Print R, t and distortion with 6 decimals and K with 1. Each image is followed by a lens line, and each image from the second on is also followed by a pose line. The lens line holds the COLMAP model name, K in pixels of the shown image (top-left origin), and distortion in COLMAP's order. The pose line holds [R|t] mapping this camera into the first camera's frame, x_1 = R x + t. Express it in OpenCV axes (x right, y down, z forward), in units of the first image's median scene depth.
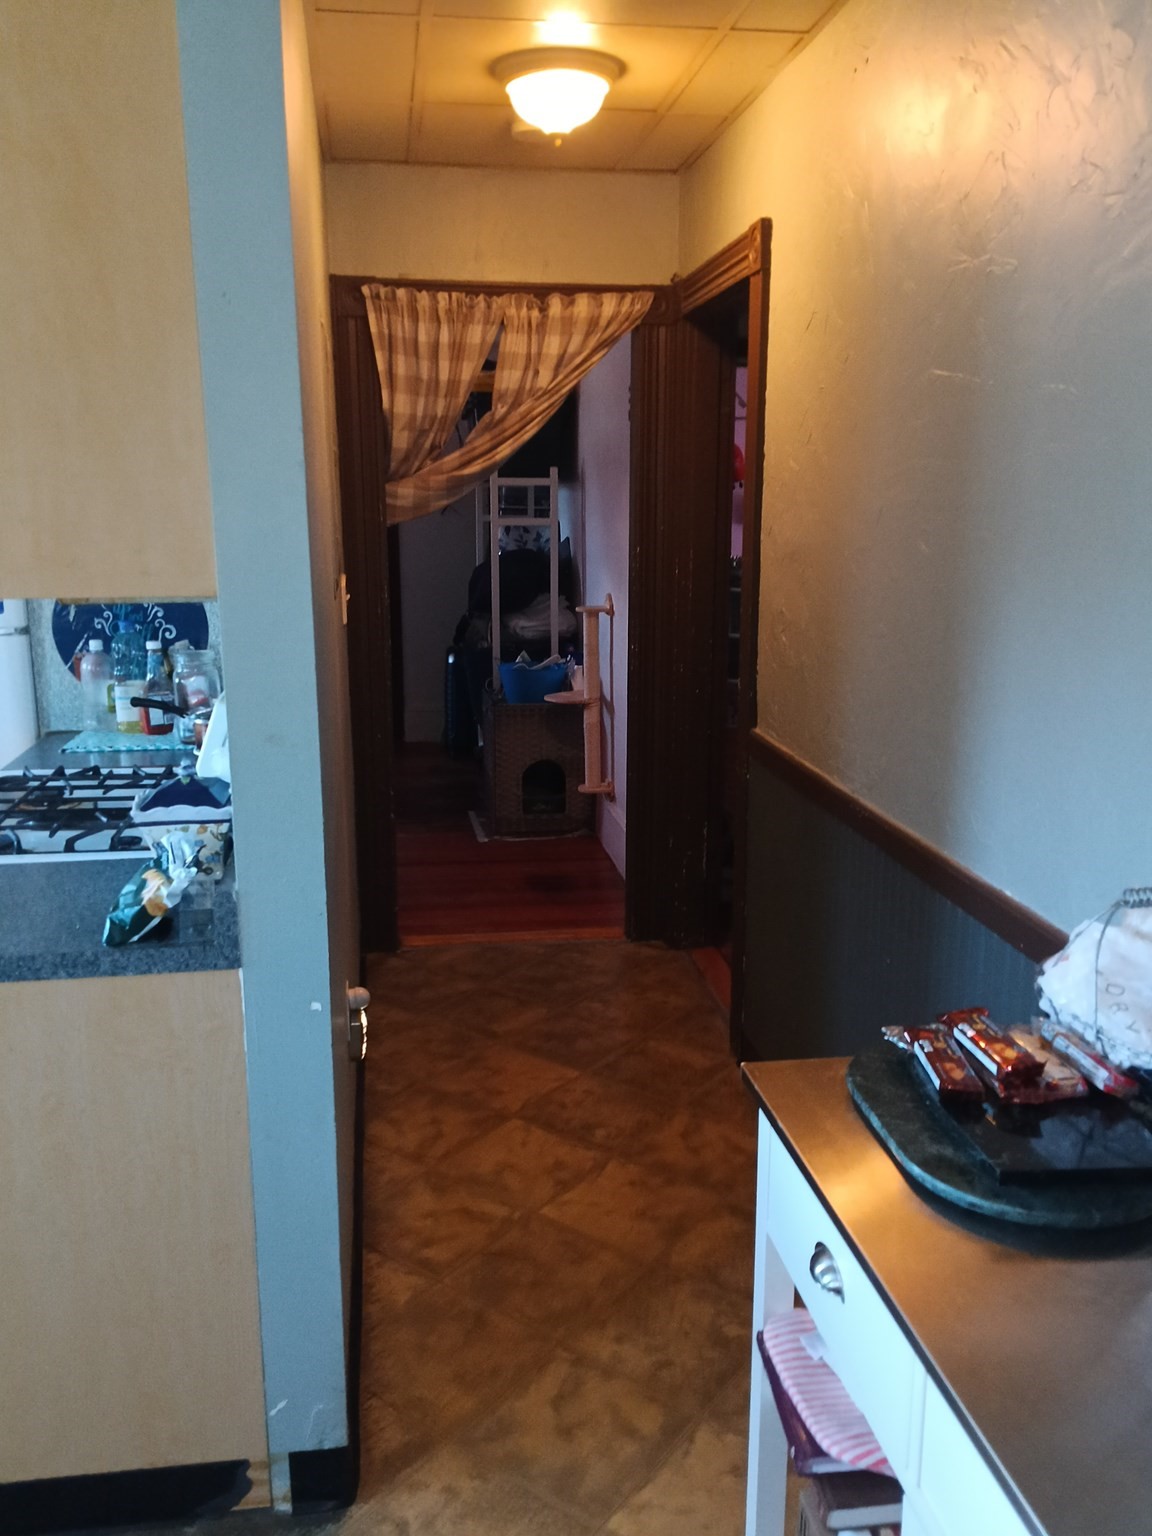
lens RADIAL K [[1247.2, 0, 583.5], [0, 1247.2, 768.0], [0, 0, 1]] dist [0.066868, -0.098472]
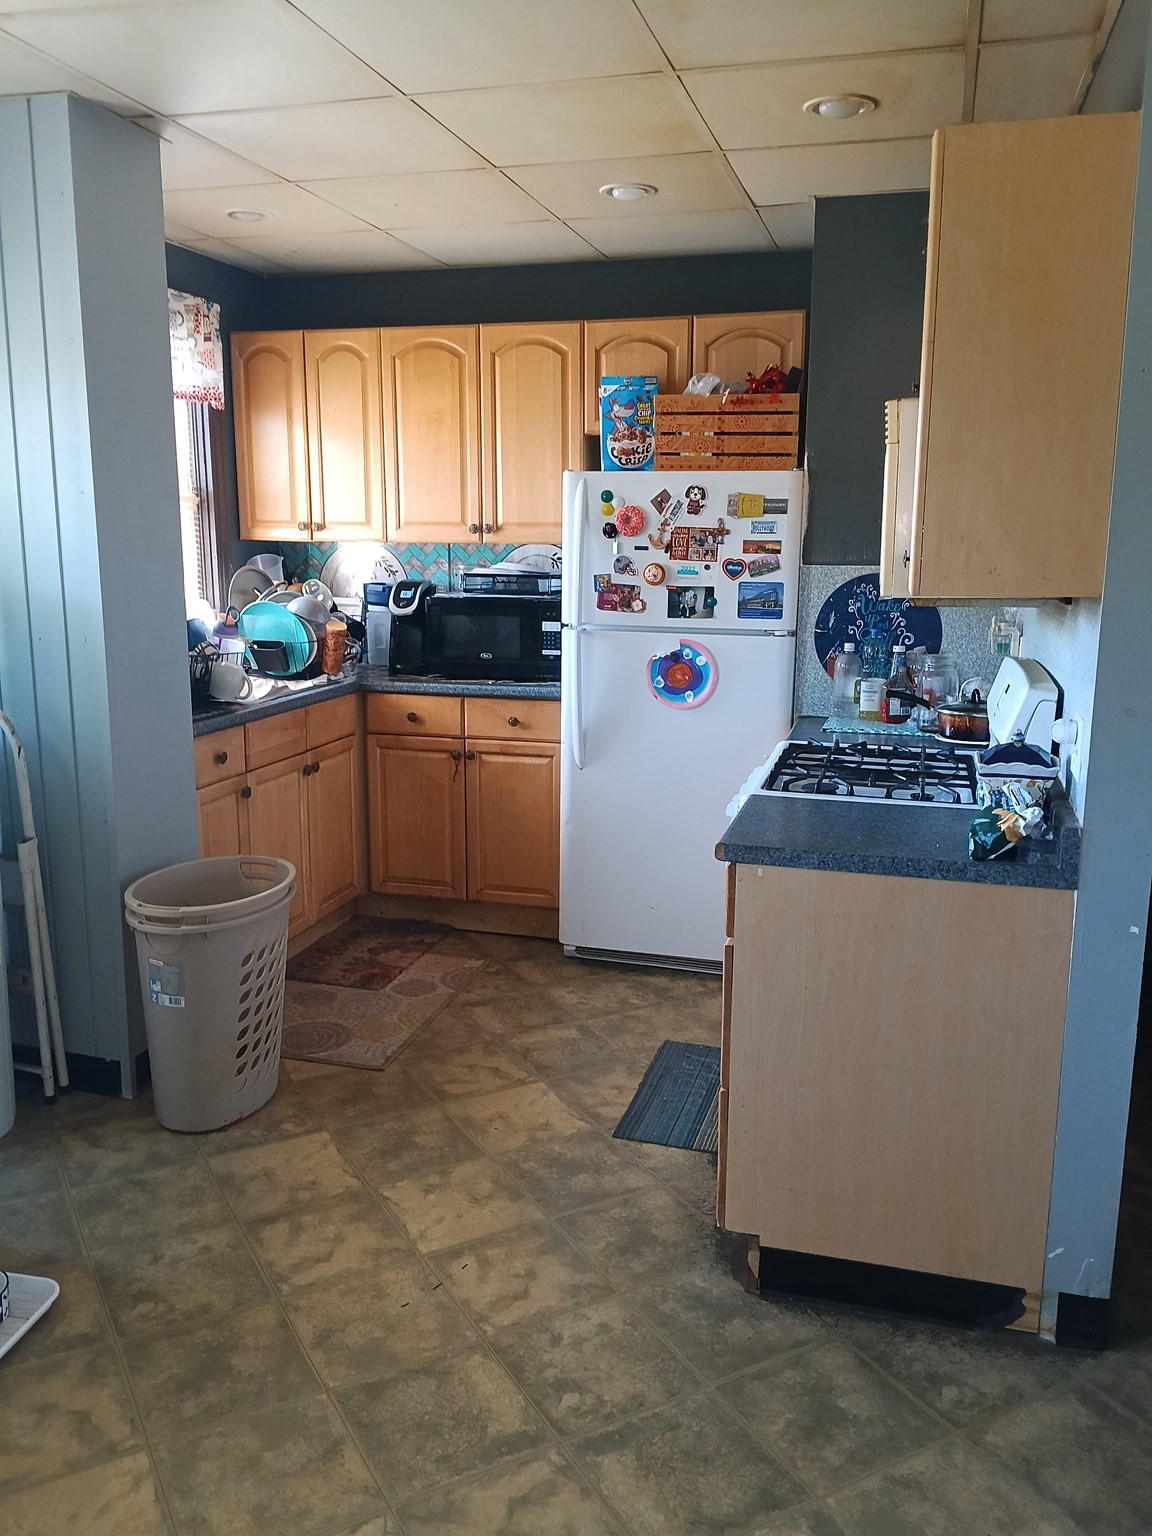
lens RADIAL K [[1247.2, 0, 577.5], [0, 1247.2, 770.6], [0, 0, 1]] dist [0.066868, -0.098472]
pose [[0.918504, 0.084599, -0.386256, -0.234530], [-0.095207, 0.995422, -0.008380, 0.089820], [0.383778, 0.044471, 0.922354, -0.345222]]
